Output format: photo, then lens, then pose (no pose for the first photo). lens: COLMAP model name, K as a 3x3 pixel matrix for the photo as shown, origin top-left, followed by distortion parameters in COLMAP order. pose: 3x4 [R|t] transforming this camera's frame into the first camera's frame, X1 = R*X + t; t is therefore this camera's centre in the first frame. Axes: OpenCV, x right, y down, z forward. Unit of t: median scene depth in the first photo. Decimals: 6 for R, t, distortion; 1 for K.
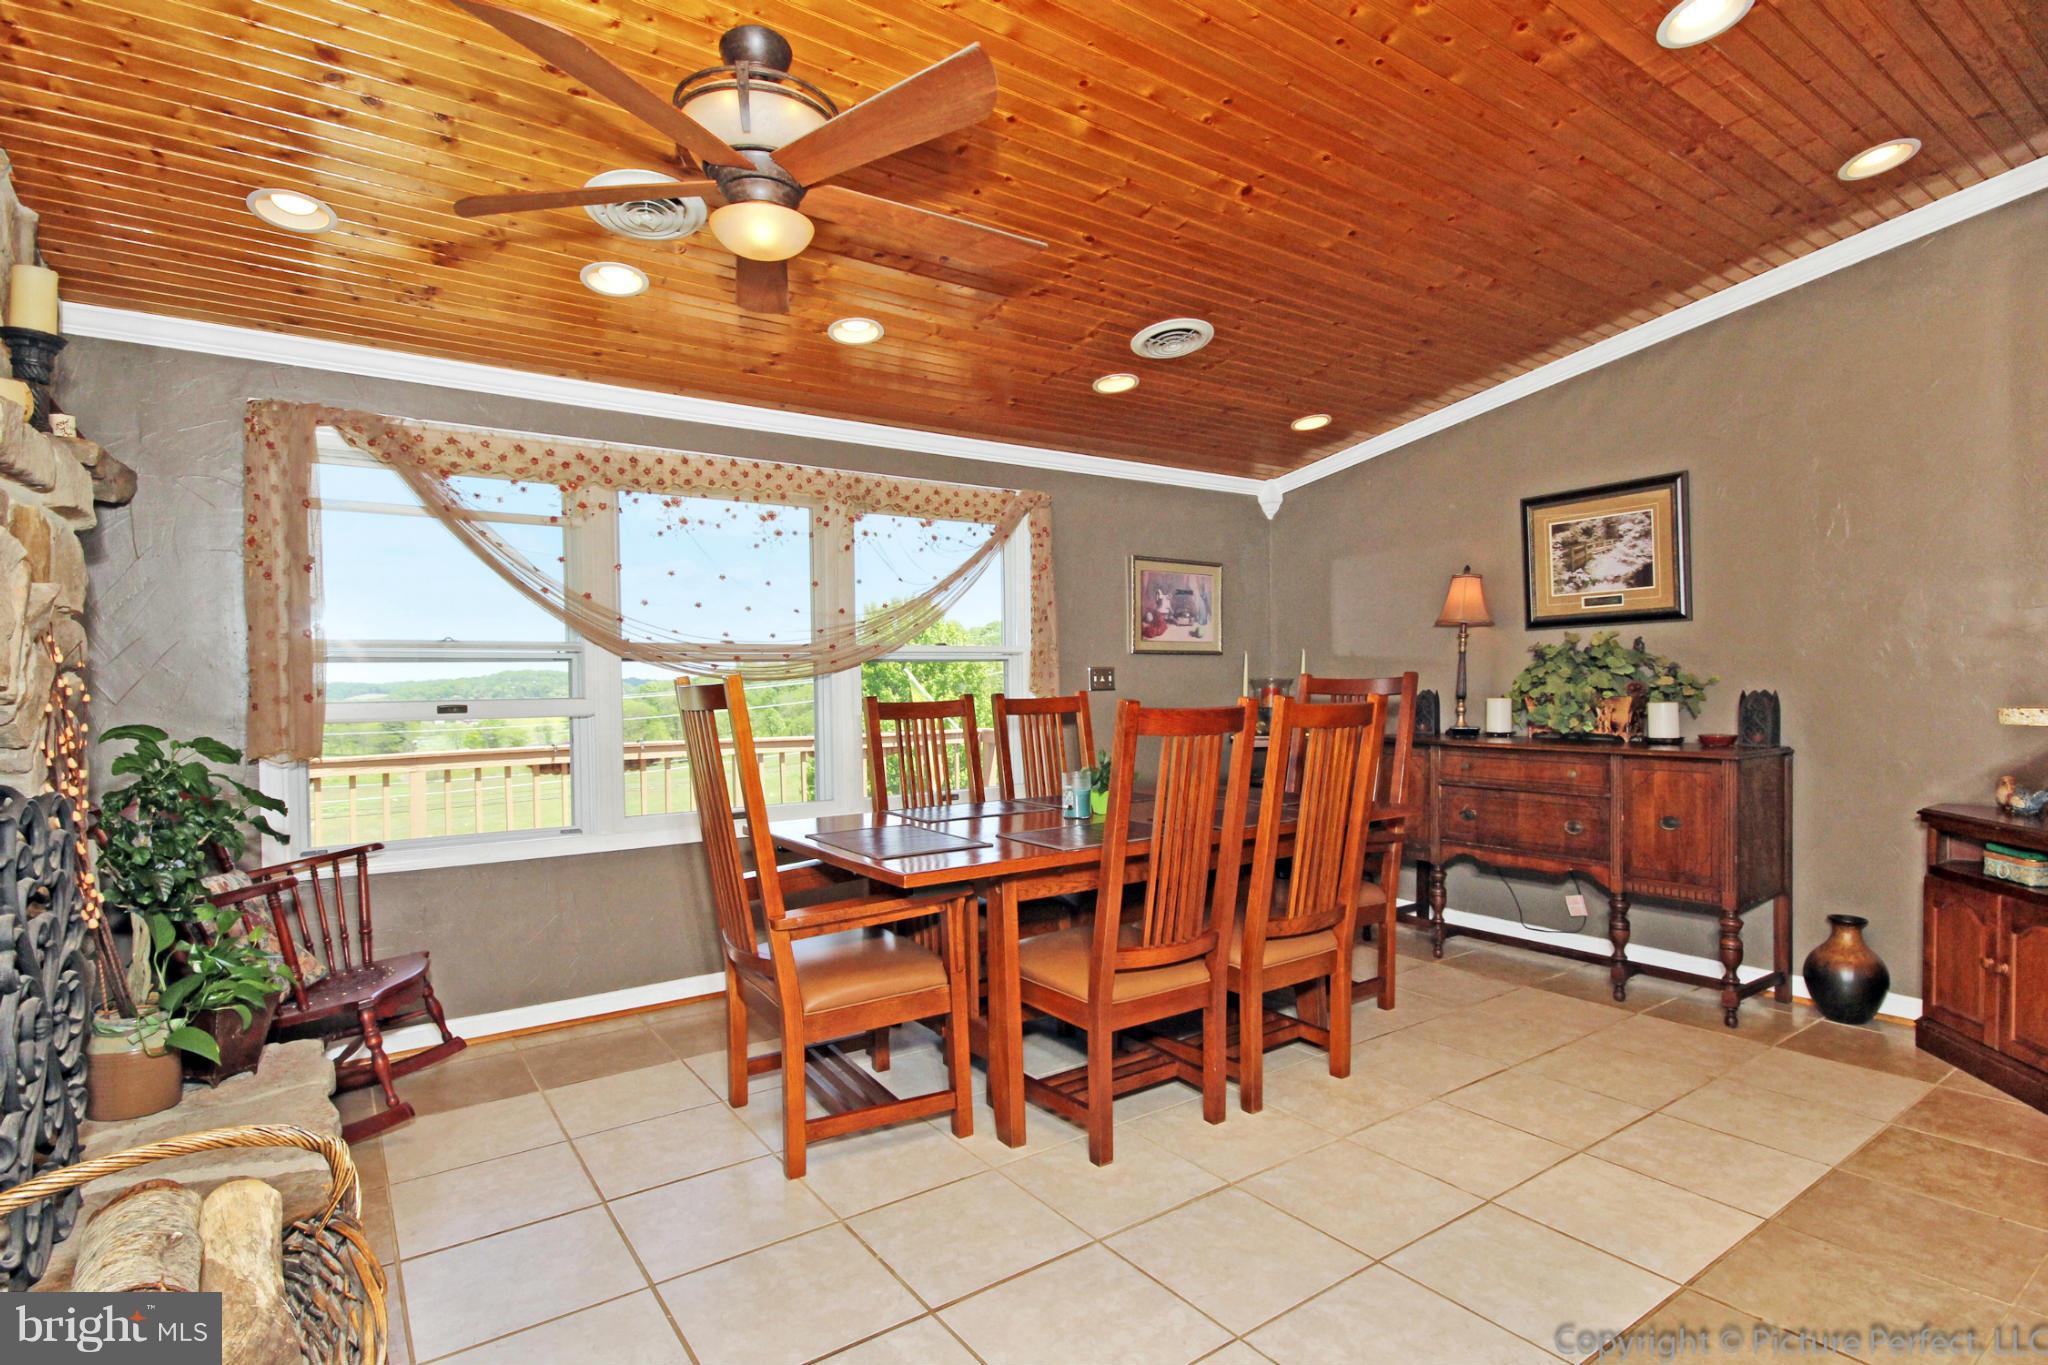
lens RADIAL K [[1022.2, 0, 1036.9], [0, 1022.2, 687.1], [0, 0, 1]] dist [-0.004022, -0.000239]
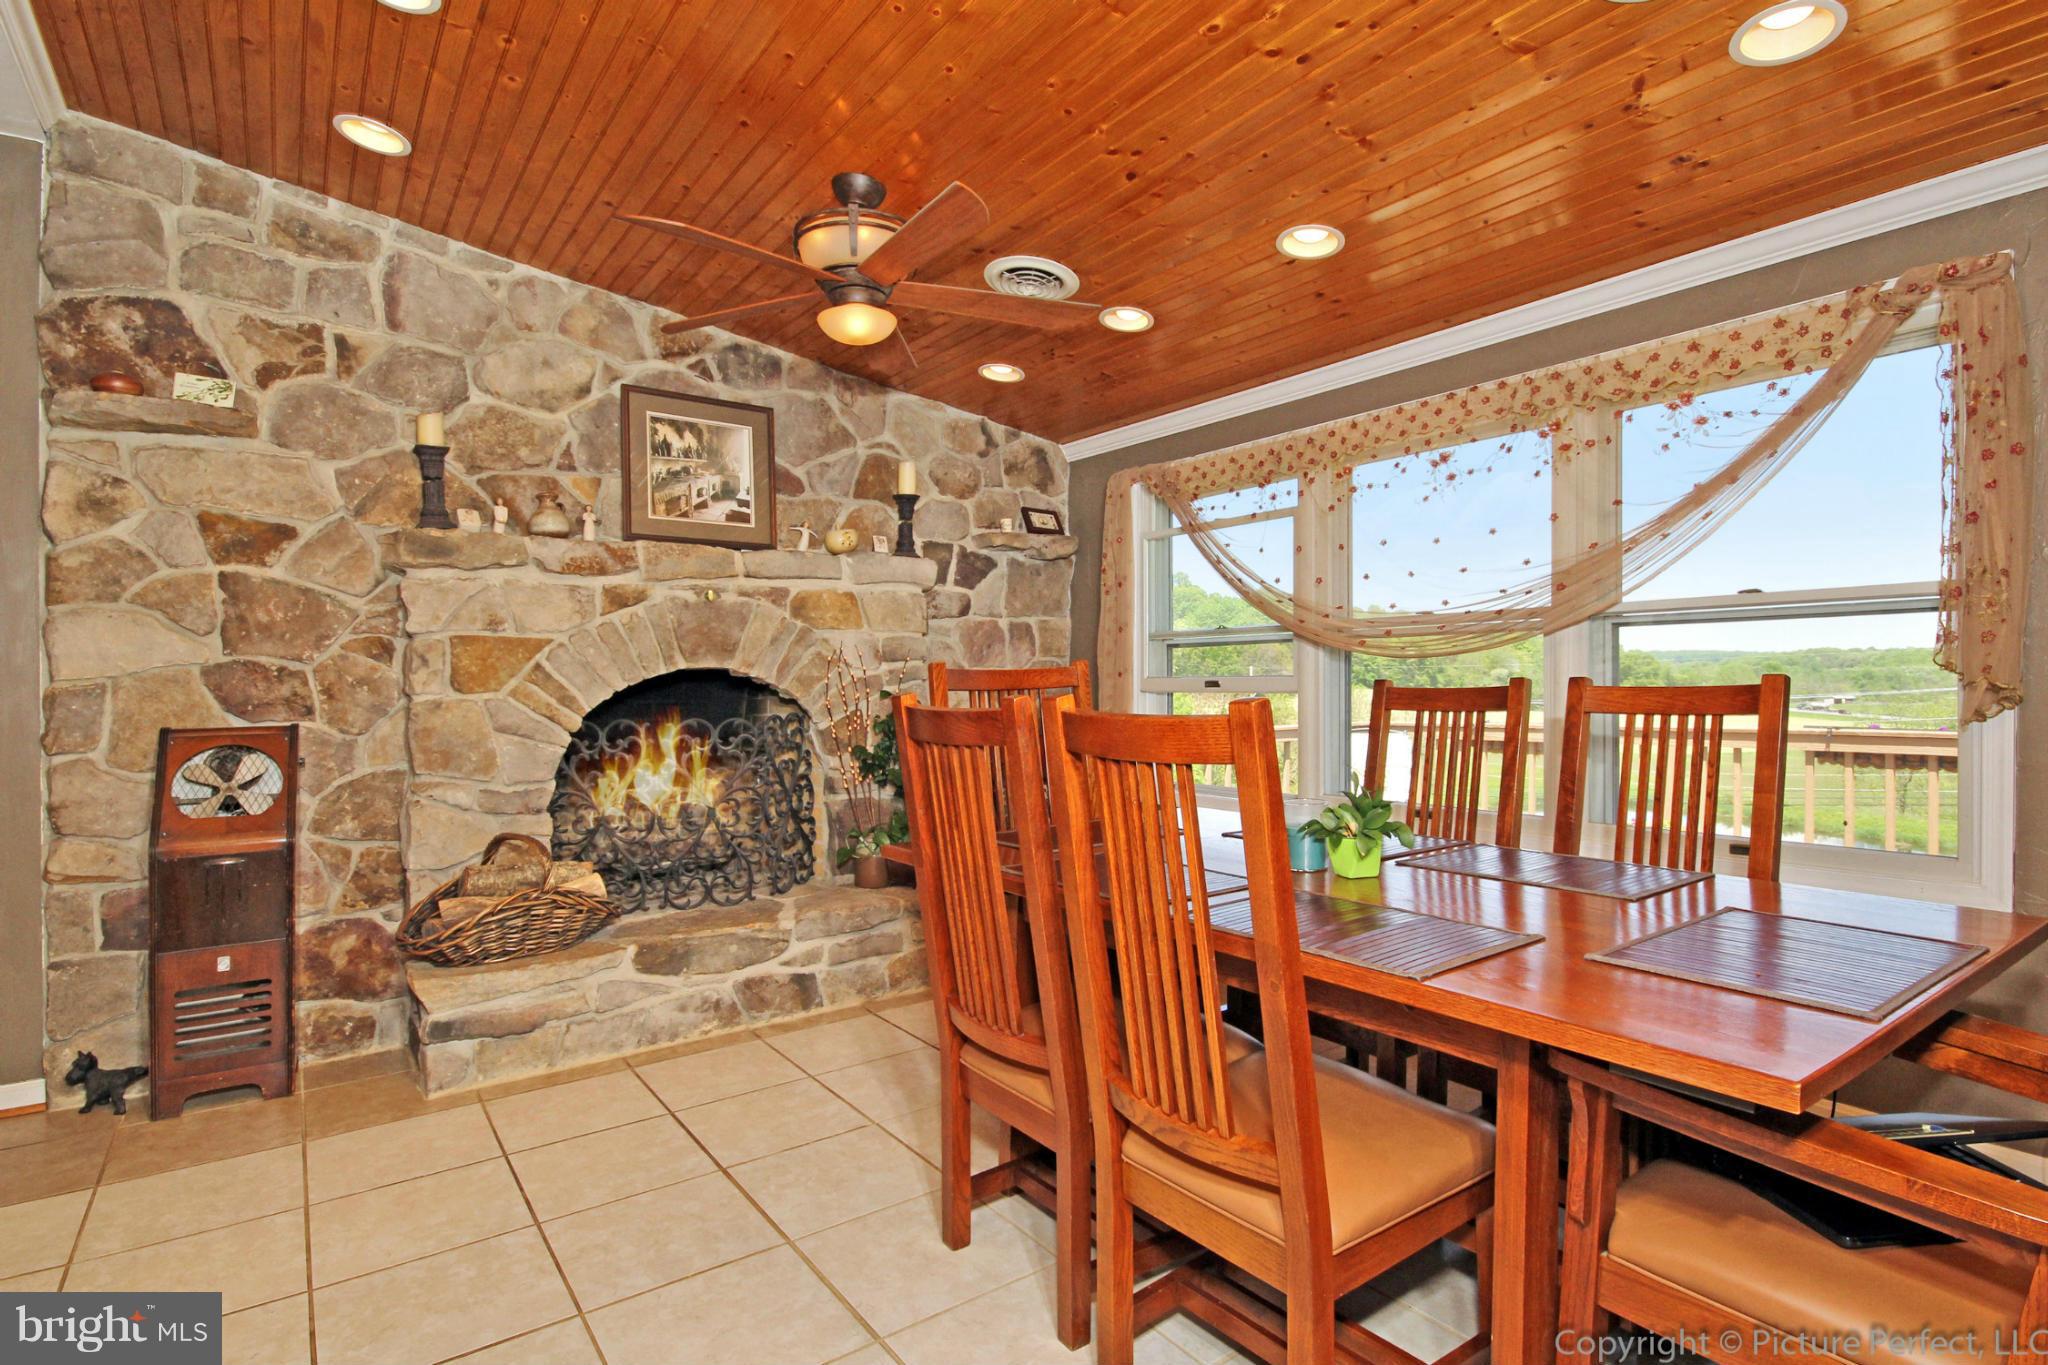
lens RADIAL K [[1022.2, 0, 1036.9], [0, 1022.2, 687.1], [0, 0, 1]] dist [-0.004022, -0.000239]
pose [[0.018437, 0.021841, -0.999591, 0.567484], [0.012297, 0.999681, 0.022069, -0.002489], [0.999754, -0.012699, 0.018163, 0.638401]]
